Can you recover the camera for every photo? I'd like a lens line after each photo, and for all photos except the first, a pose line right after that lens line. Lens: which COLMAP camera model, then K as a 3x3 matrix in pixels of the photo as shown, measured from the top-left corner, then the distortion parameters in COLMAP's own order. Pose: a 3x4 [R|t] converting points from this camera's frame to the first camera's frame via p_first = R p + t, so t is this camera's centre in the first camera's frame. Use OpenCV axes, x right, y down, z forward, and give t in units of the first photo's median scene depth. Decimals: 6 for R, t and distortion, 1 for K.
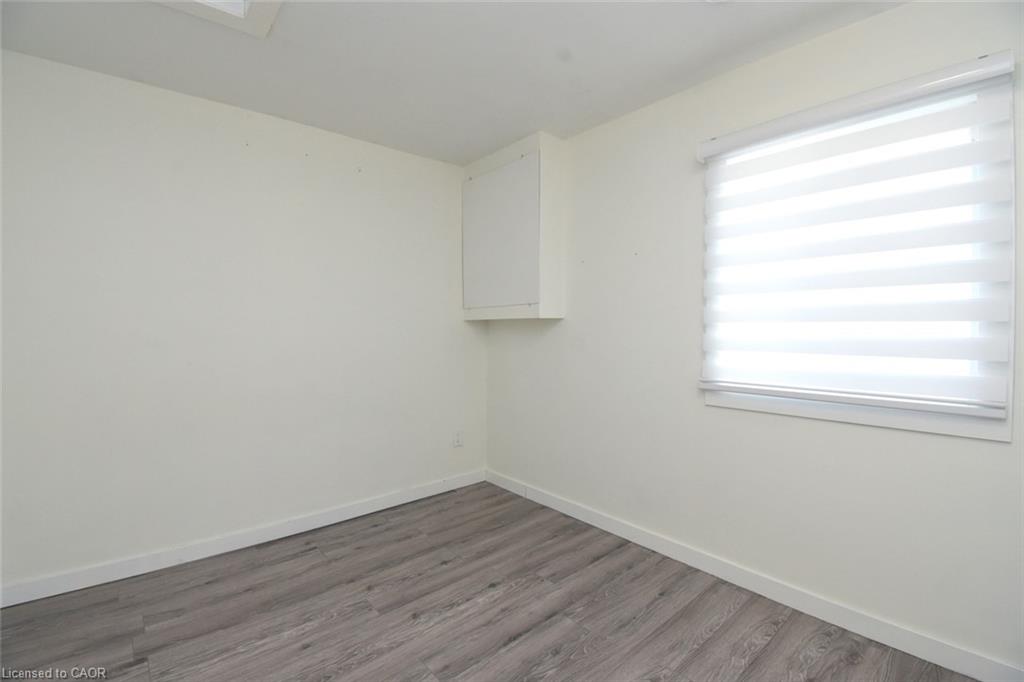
lens RADIAL K [[451.4, 0, 507.0], [0, 451.4, 340.7], [0, 0, 1]] dist [0.012539, -0.020102]
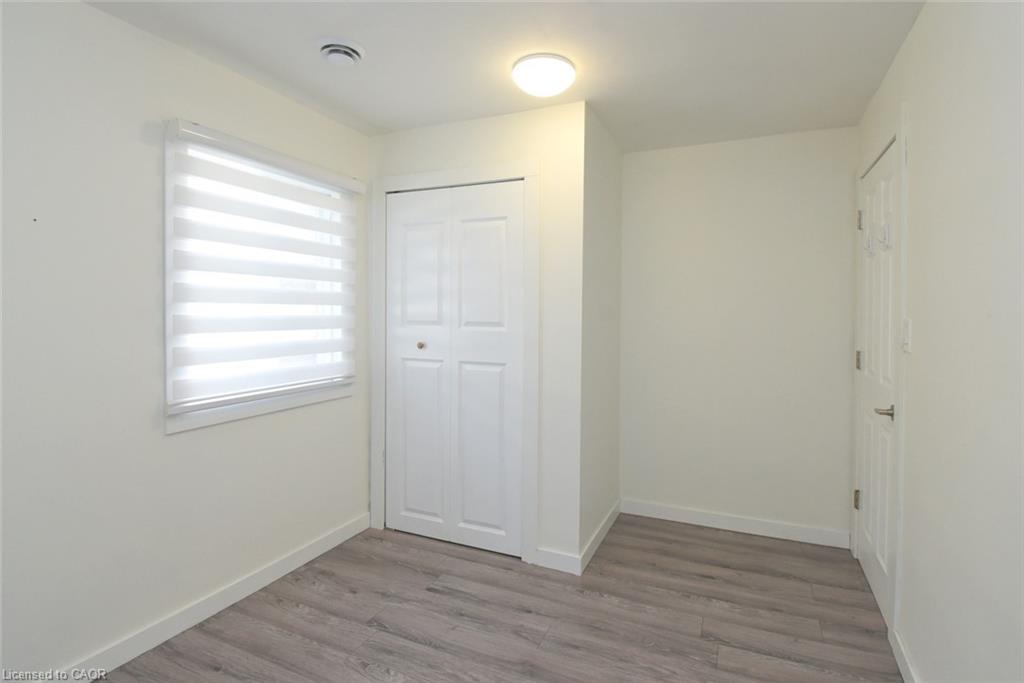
lens RADIAL K [[451.4, 0, 507.0], [0, 451.4, 341.2], [0, 0, 1]] dist [0.012539, -0.020102]
pose [[-0.364494, -0.034136, 0.930580, -0.642087], [0.044718, 0.997533, 0.054107, -0.051036], [-0.930132, 0.061335, -0.362068, 0.857914]]
